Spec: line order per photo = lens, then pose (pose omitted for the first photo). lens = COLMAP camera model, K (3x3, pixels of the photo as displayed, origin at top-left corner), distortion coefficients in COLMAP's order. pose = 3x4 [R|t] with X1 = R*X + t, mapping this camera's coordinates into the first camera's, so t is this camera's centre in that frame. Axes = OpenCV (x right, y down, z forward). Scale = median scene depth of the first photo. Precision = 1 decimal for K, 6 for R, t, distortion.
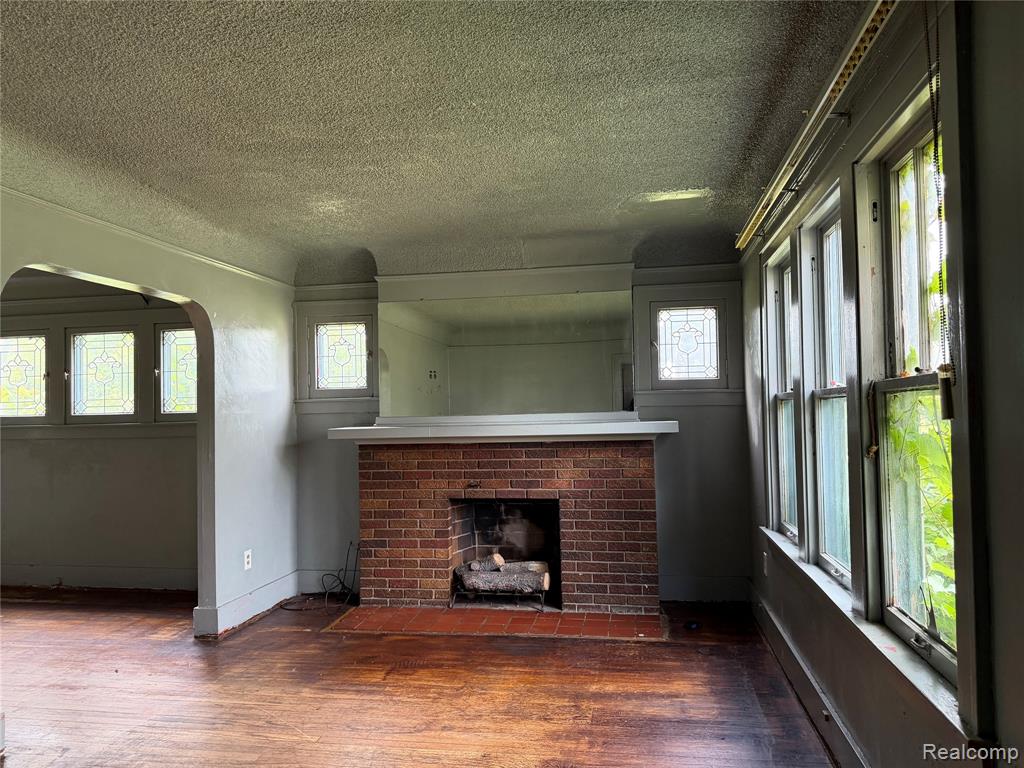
lens RADIAL K [[728.6, 0, 514.2], [0, 728.6, 380.2], [0, 0, 1]] dist [0.124071, -0.223393]
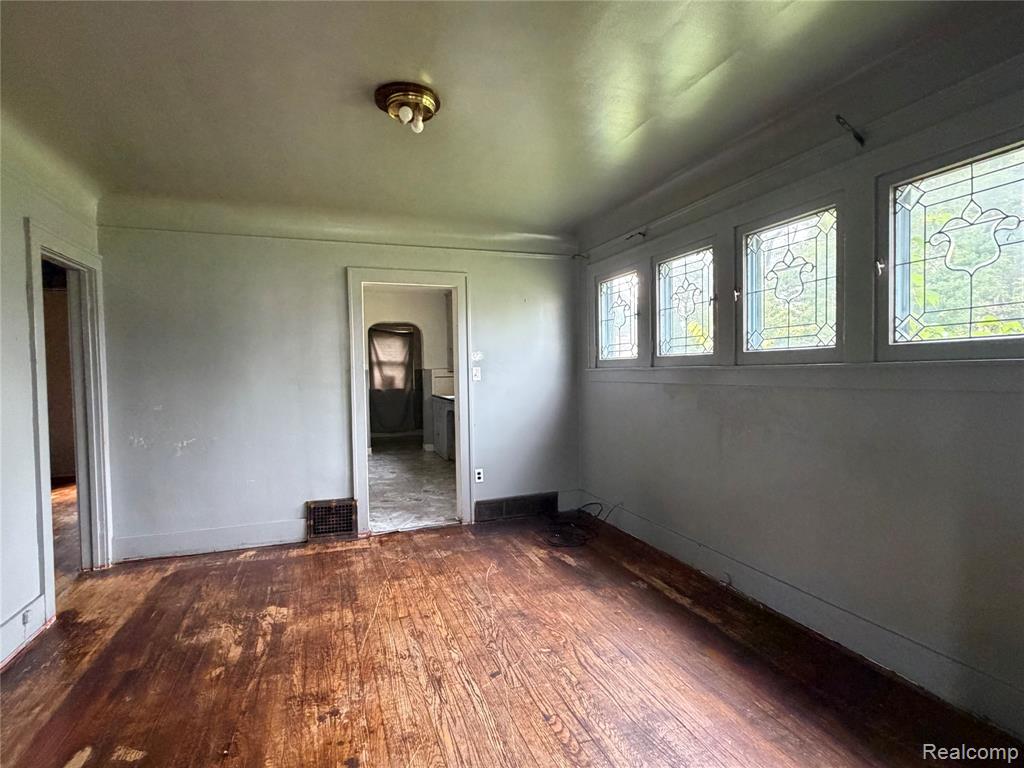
lens RADIAL K [[524.0, 0, 505.9], [0, 524.0, 386.7], [0, 0, 1]] dist [0.003069, 0.000395]
pose [[0.491153, 0.039381, -0.870183, -0.353396], [0.042527, 0.996702, 0.069110, 0.046455], [0.870034, -0.070950, 0.487859, 0.718664]]
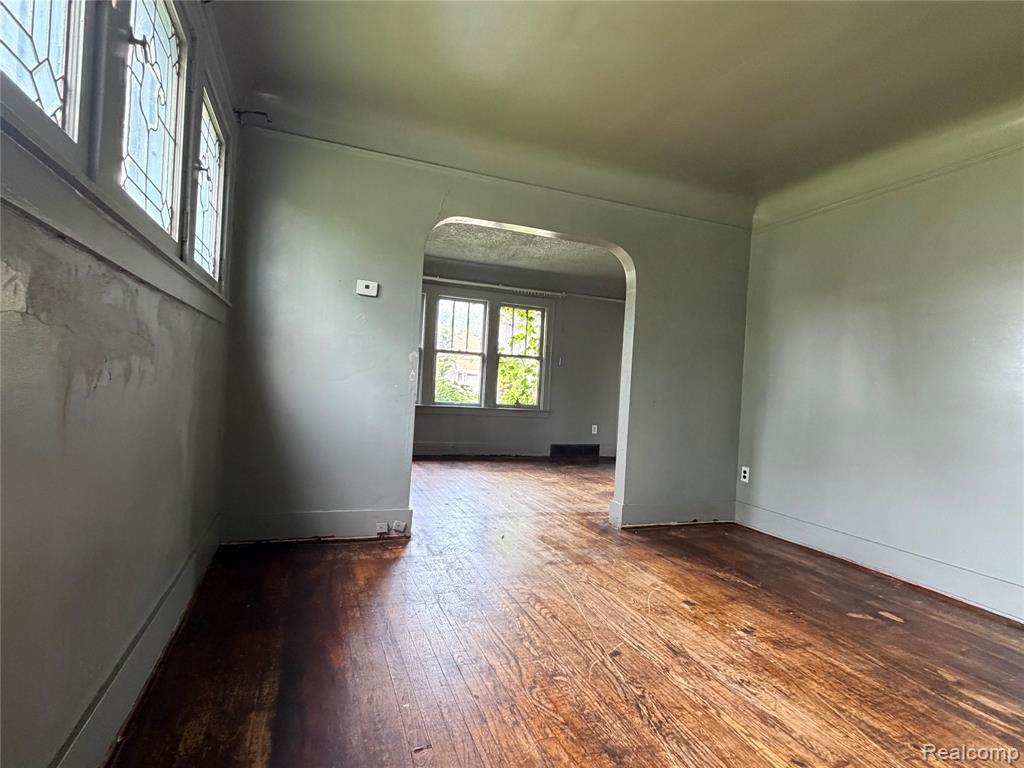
lens RADIAL K [[524.4, 0, 510.9], [0, 524.4, 384.7], [0, 0, 1]] dist [0.001285, 0.001741]
pose [[-0.515538, -0.006564, 0.856842, -1.087613], [-0.083367, 0.995611, -0.042532, 0.153705], [-0.852802, -0.093359, -0.513822, 1.237348]]
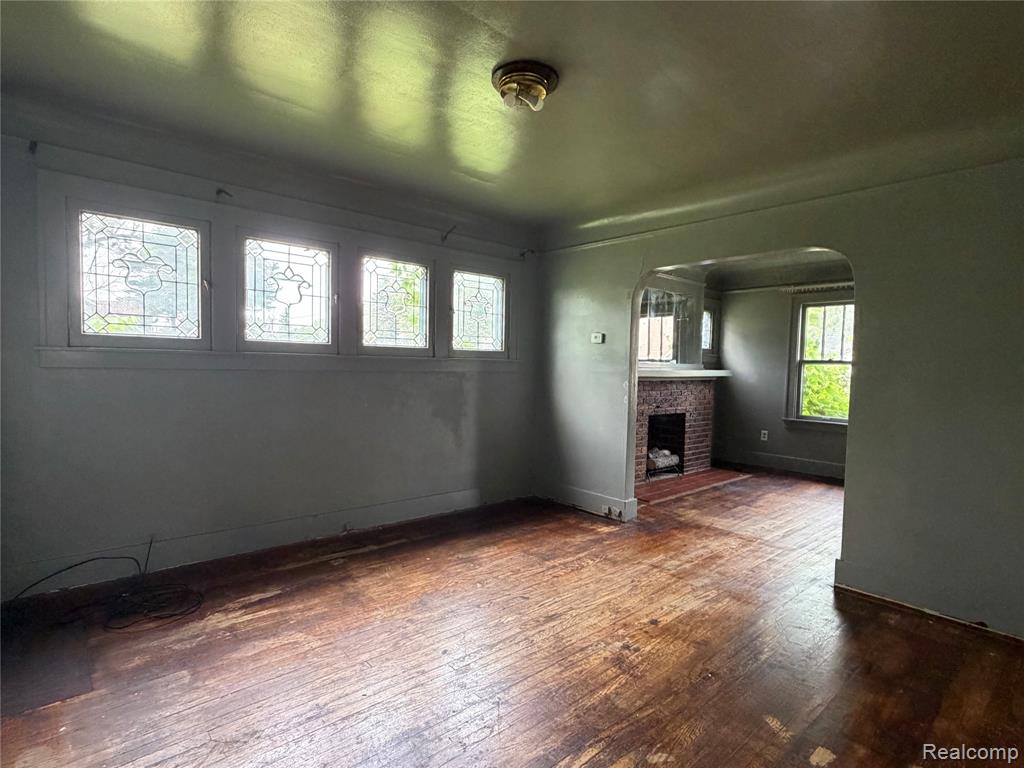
lens RADIAL K [[524.4, 0, 510.9], [0, 524.4, 384.7], [0, 0, 1]] dist [0.001285, 0.001741]
pose [[0.625562, 0.004554, 0.780161, -1.262962], [-0.069088, 0.996378, 0.049581, 0.065276], [-0.777109, -0.084916, 0.623611, 0.576363]]
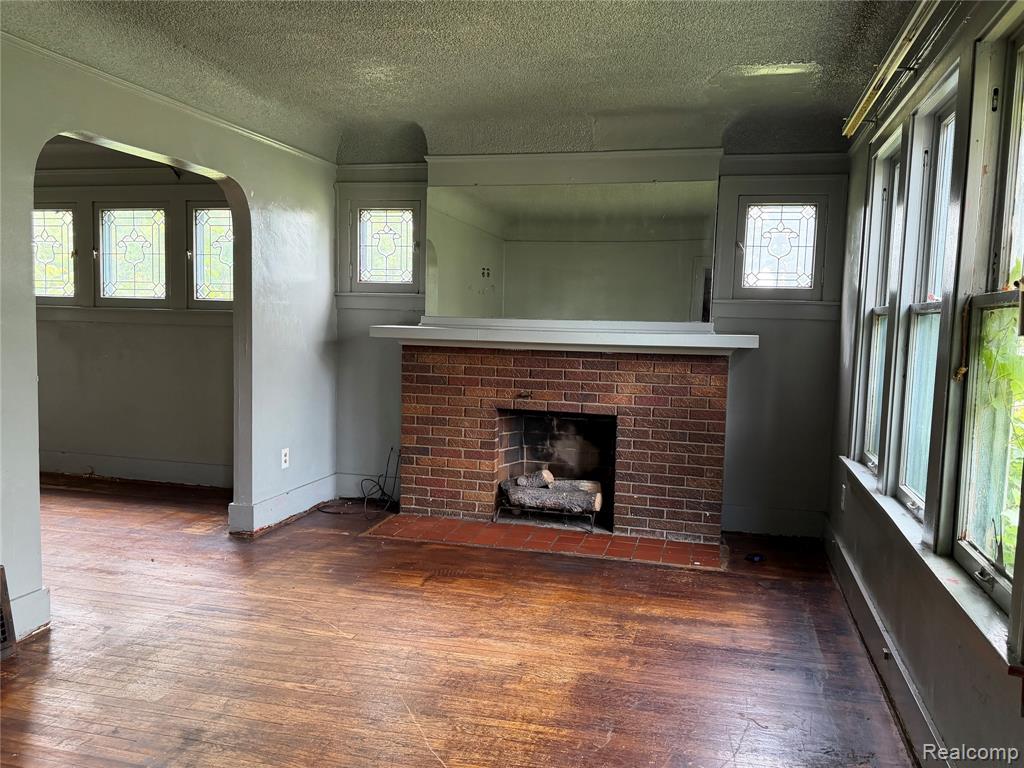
lens RADIAL K [[831.2, 0, 507.9], [0, 831.2, 388.9], [0, 0, 1]] dist [0.143163, -0.264943]
pose [[0.995289, 0.054556, -0.080141, 0.007817], [-0.044013, 0.990811, 0.127889, 0.003408], [0.086382, -0.123760, 0.988545, -0.034487]]
